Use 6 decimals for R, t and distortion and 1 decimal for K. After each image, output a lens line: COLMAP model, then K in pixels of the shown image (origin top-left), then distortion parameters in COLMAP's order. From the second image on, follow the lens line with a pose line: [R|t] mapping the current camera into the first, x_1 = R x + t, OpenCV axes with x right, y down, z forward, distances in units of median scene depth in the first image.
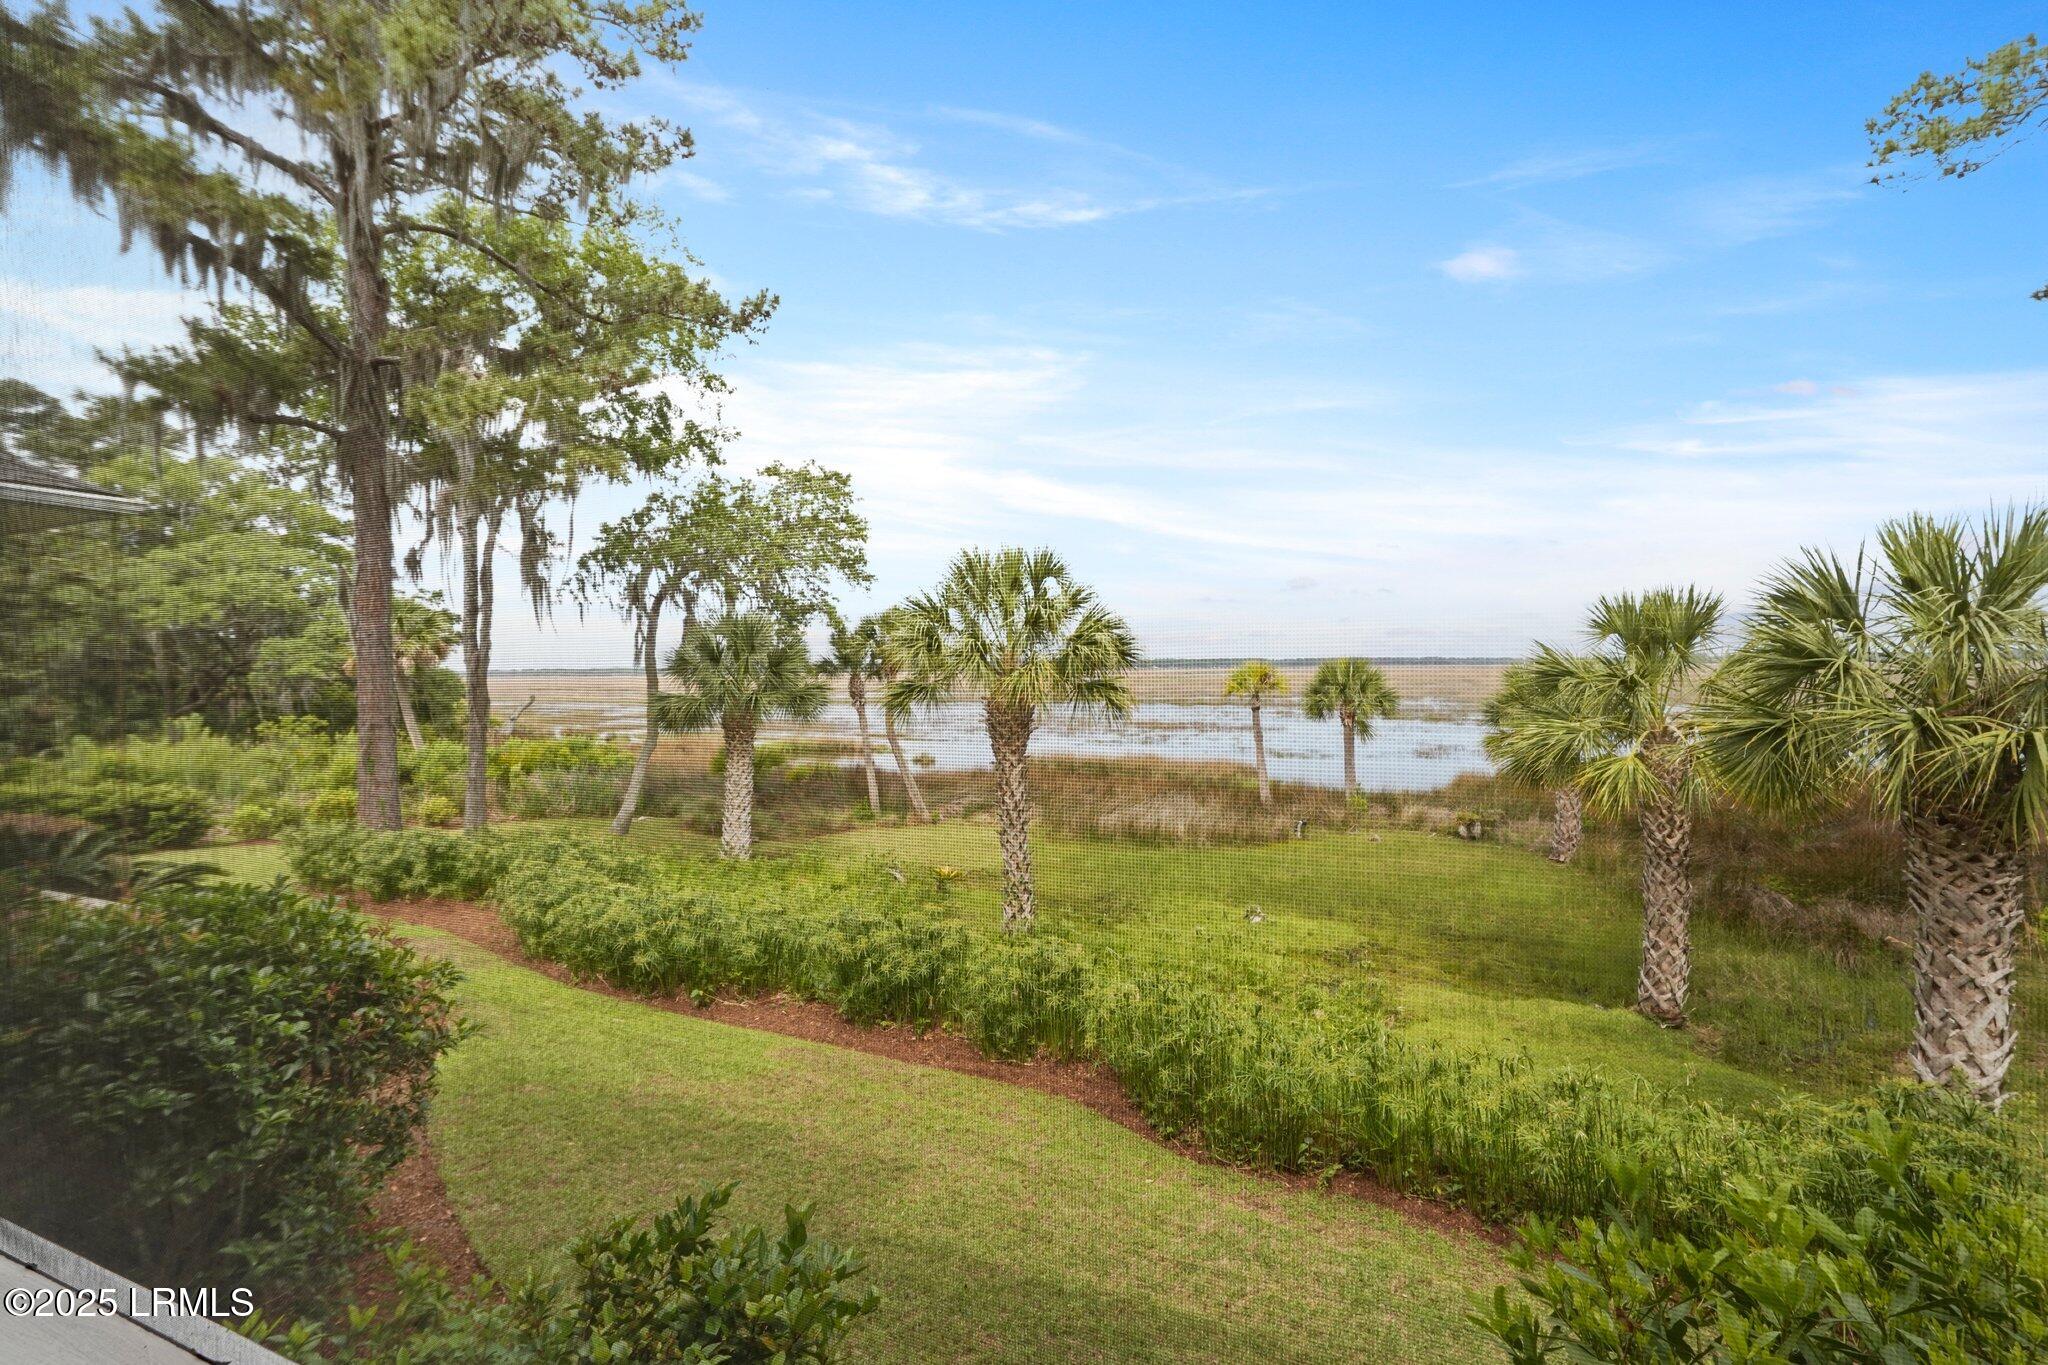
lens RADIAL K [[909.7, 0, 1022.9], [0, 909.7, 684.6], [0, 0, 1]] dist [-0.005746, 0.002278]
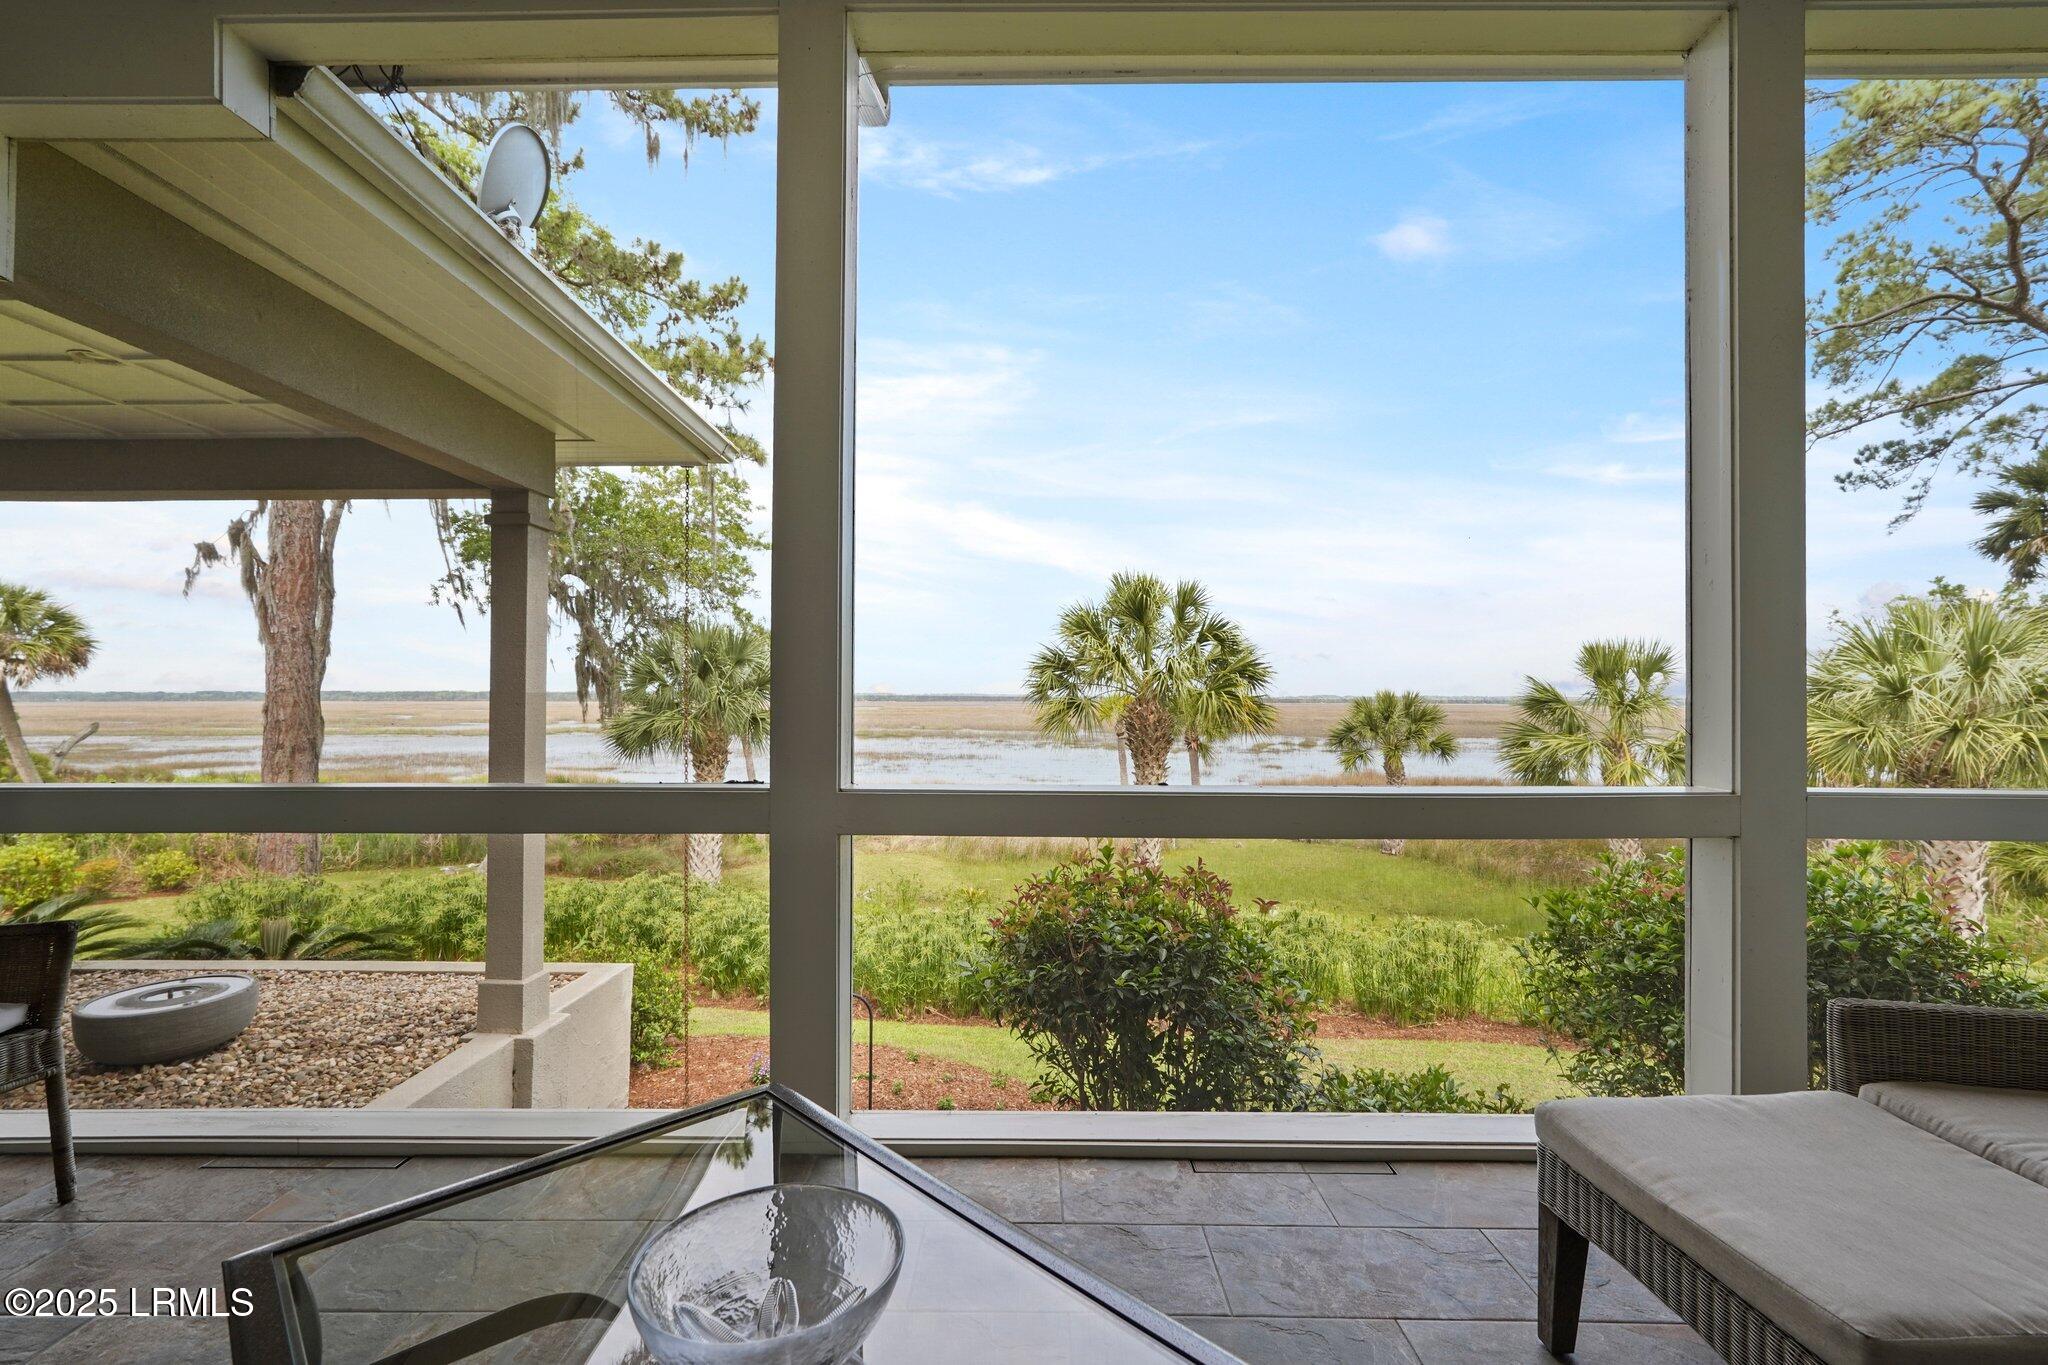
lens RADIAL K [[909.7, 0, 1029.2], [0, 909.7, 681.7], [0, 0, 1]] dist [-0.005746, 0.002278]
pose [[0.919049, 0.024020, 0.393411, -0.365787], [-0.008033, 0.999076, -0.042232, 0.013210], [-0.394062, 0.035653, 0.918392, 0.047129]]
